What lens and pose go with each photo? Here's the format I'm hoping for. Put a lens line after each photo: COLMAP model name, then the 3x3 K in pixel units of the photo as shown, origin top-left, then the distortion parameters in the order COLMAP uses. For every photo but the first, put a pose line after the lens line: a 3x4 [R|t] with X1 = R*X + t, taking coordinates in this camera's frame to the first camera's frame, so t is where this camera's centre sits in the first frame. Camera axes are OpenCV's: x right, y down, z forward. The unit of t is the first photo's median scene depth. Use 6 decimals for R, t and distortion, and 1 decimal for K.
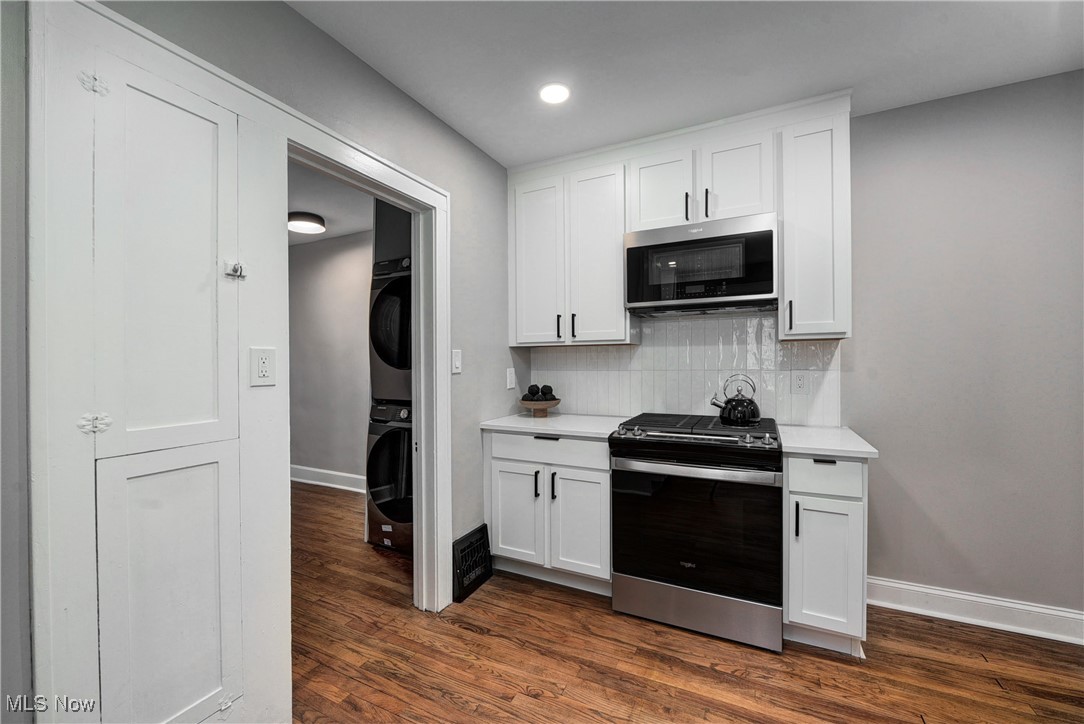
lens RADIAL K [[432.6, 0, 544.2], [0, 432.6, 364.4], [0, 0, 1]] dist [-0.010054, -0.000103]
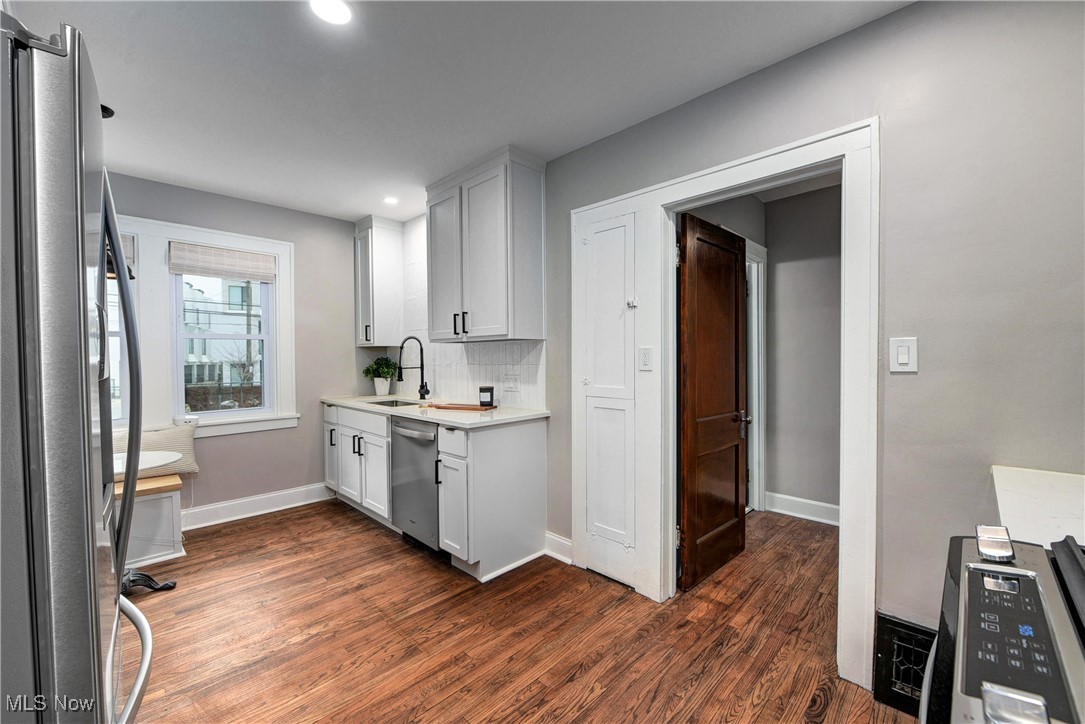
lens RADIAL K [[433.0, 0, 543.2], [0, 433.0, 361.2], [0, 0, 1]] dist [-0.010054, -0.000103]
pose [[-0.314337, 0.017346, -0.949153, 0.666798], [0.001160, 0.999839, 0.017888, -0.010034], [0.949311, 0.004522, -0.314307, 0.751425]]
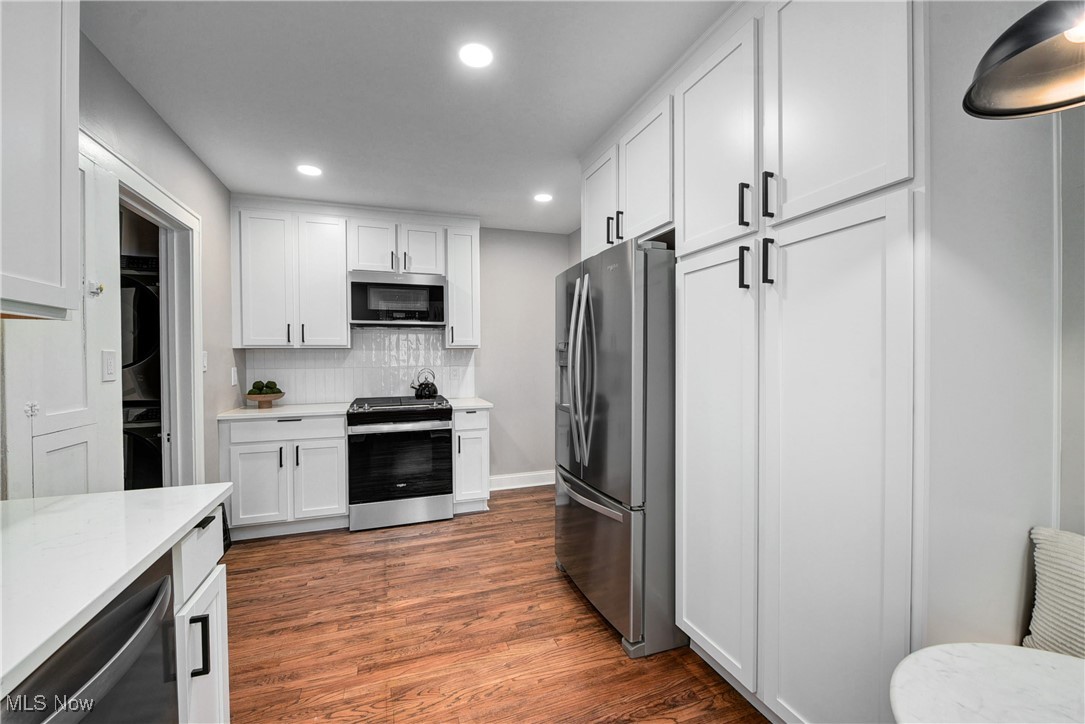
lens RADIAL K [[433.0, 0, 542.3], [0, 433.0, 363.3], [0, 0, 1]] dist [-0.010054, -0.000103]
pose [[0.698142, -0.005933, 0.715935, -0.436948], [0.007360, 0.999972, 0.001110, 0.004079], [-0.715921, 0.004495, 0.698166, -0.498019]]
